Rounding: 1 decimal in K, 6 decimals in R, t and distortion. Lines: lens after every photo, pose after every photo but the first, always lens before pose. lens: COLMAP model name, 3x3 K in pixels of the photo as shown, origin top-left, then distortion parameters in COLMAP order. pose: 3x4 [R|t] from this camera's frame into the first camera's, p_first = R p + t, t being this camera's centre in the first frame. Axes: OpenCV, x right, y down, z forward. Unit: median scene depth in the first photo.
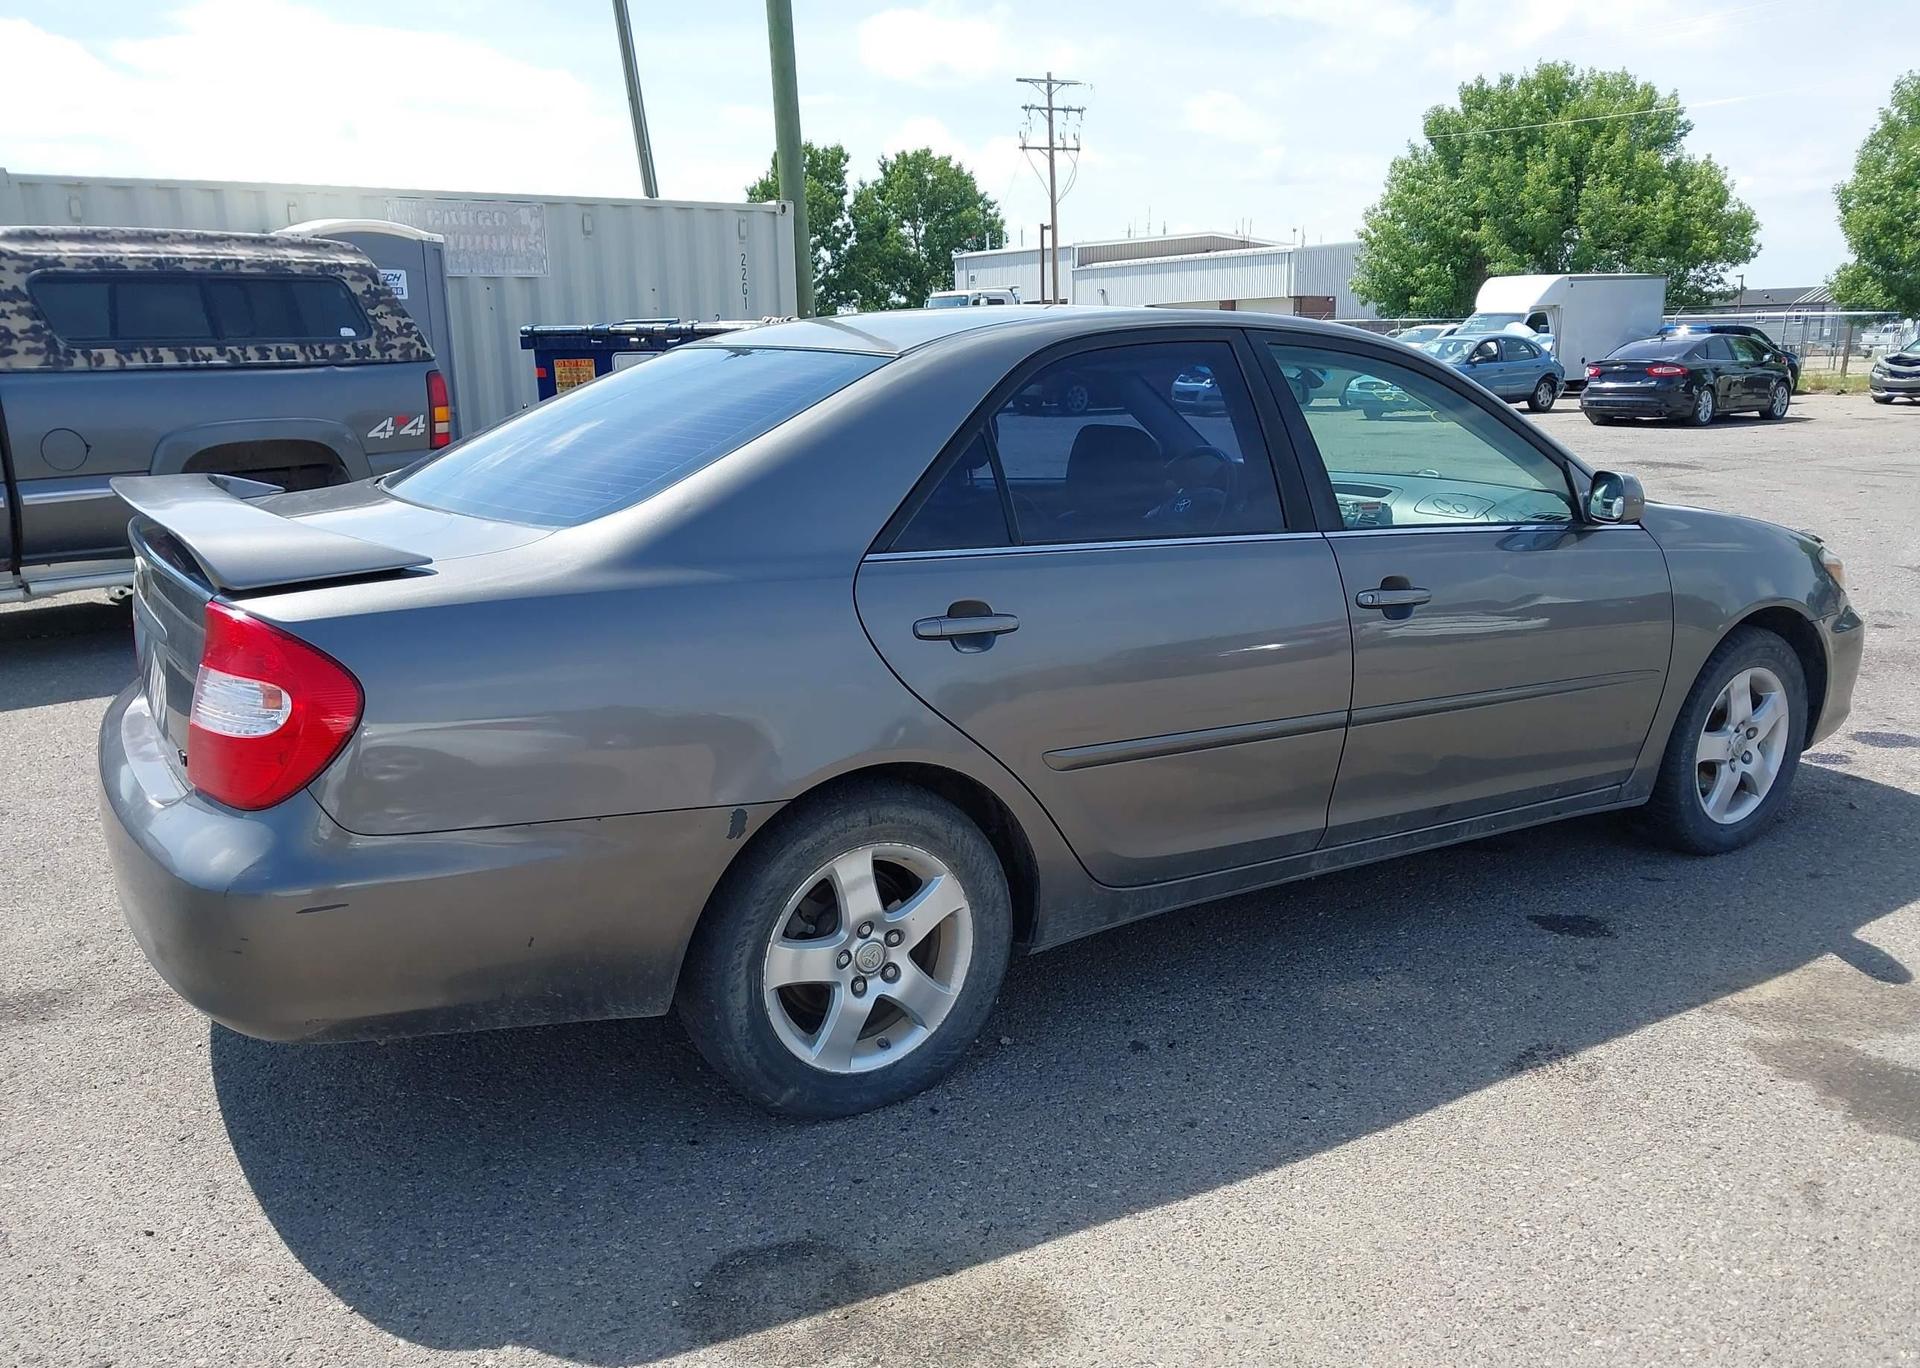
lens RADIAL K [[1532.0, 0, 964.6], [0, 1532.0, 696.2], [0, 0, 1]] dist [0.018035, -0.018937]
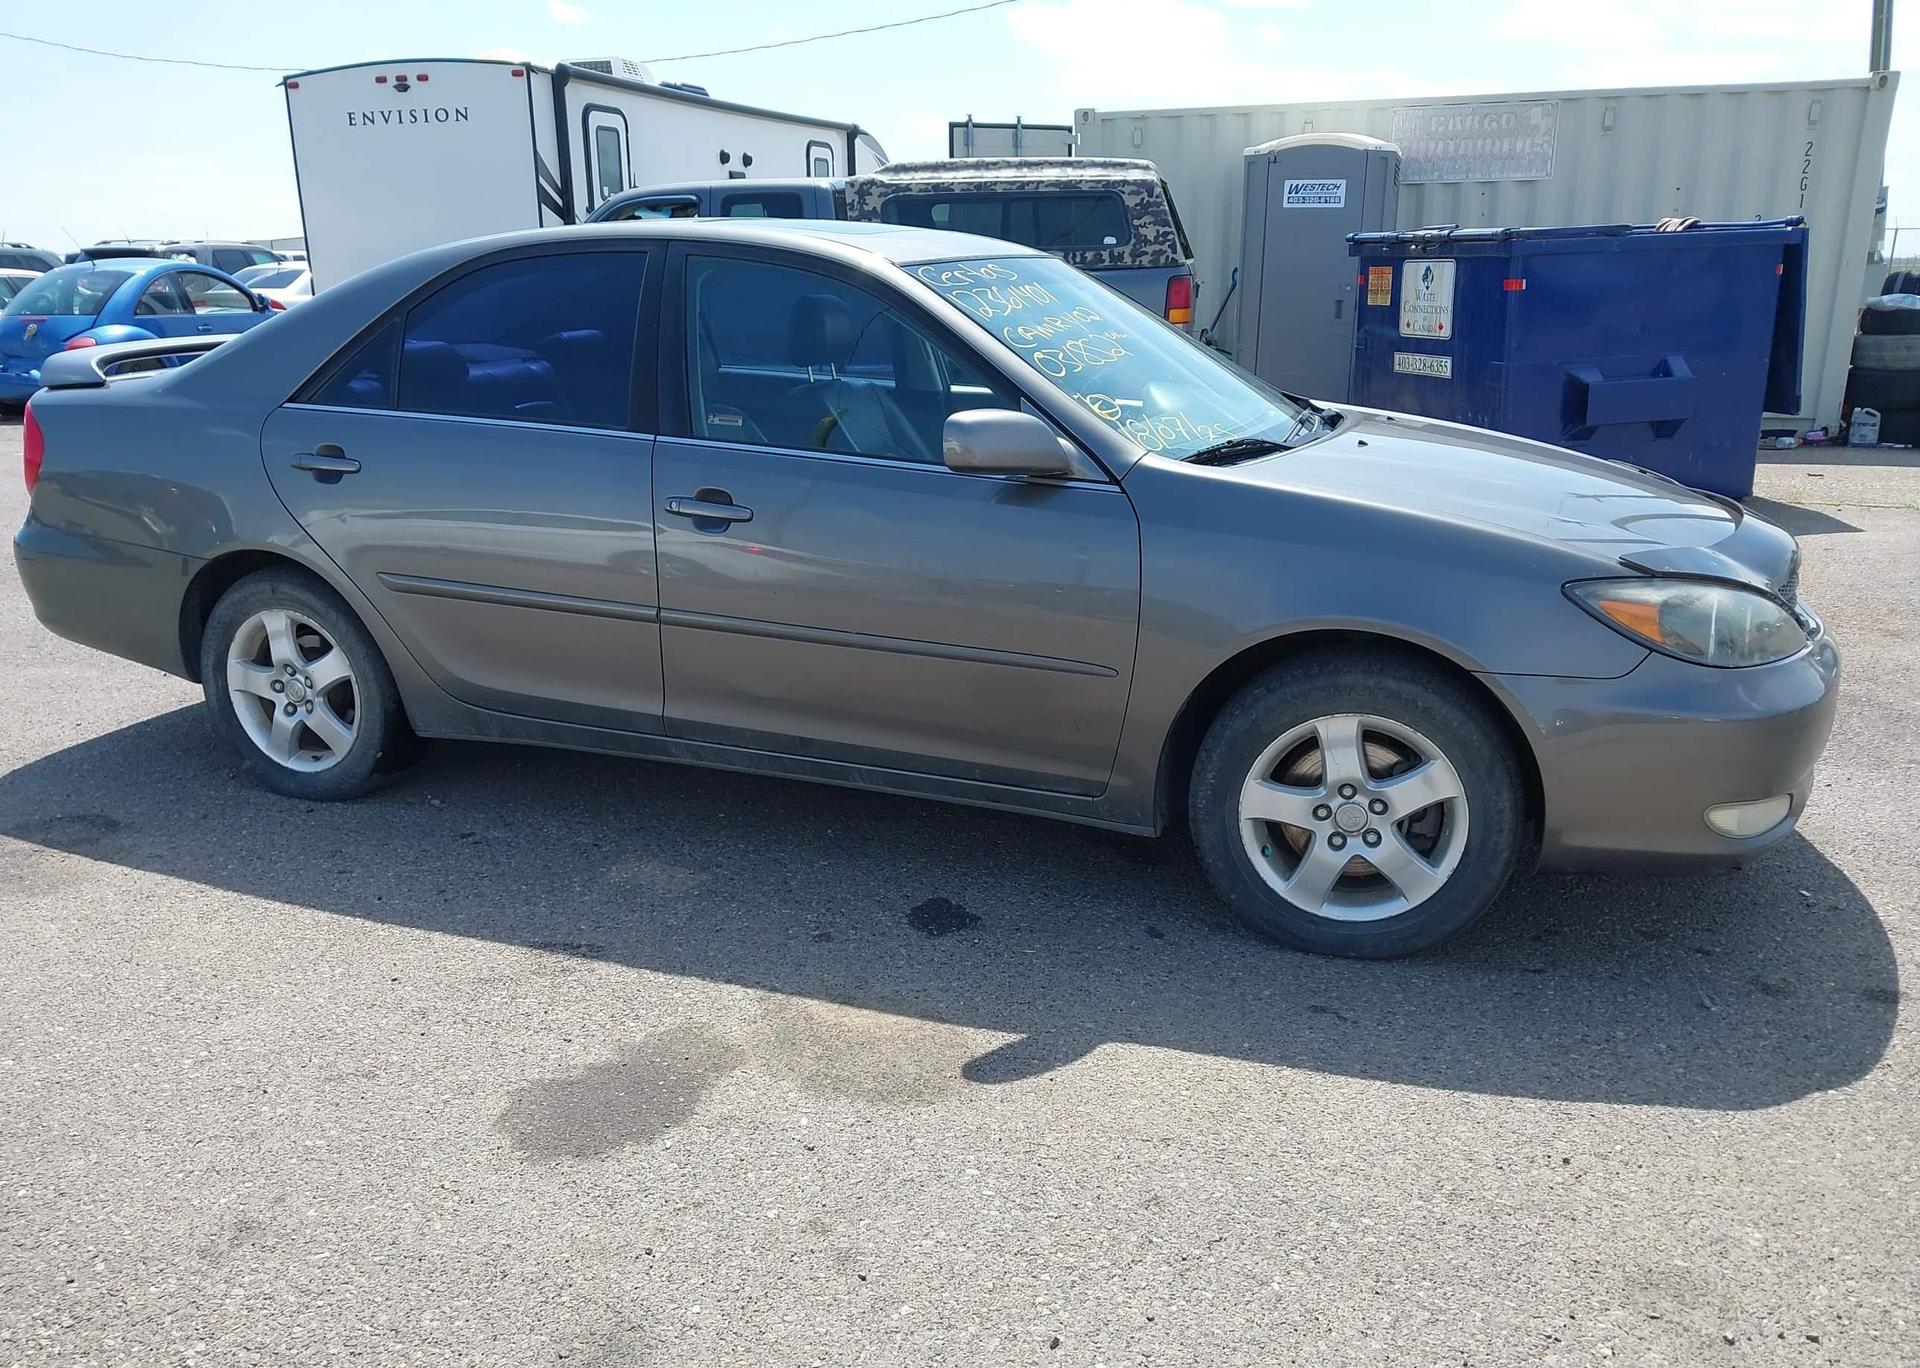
lens RADIAL K [[1532.0, 0, 959.3], [0, 1532.0, 690.5], [0, 0, 1]] dist [0.018035, -0.018937]
pose [[0.594003, 0.224465, -0.772513, 0.497826], [-0.181483, 0.972919, 0.143149, -0.051396], [0.783725, 0.055167, 0.618654, 0.211611]]
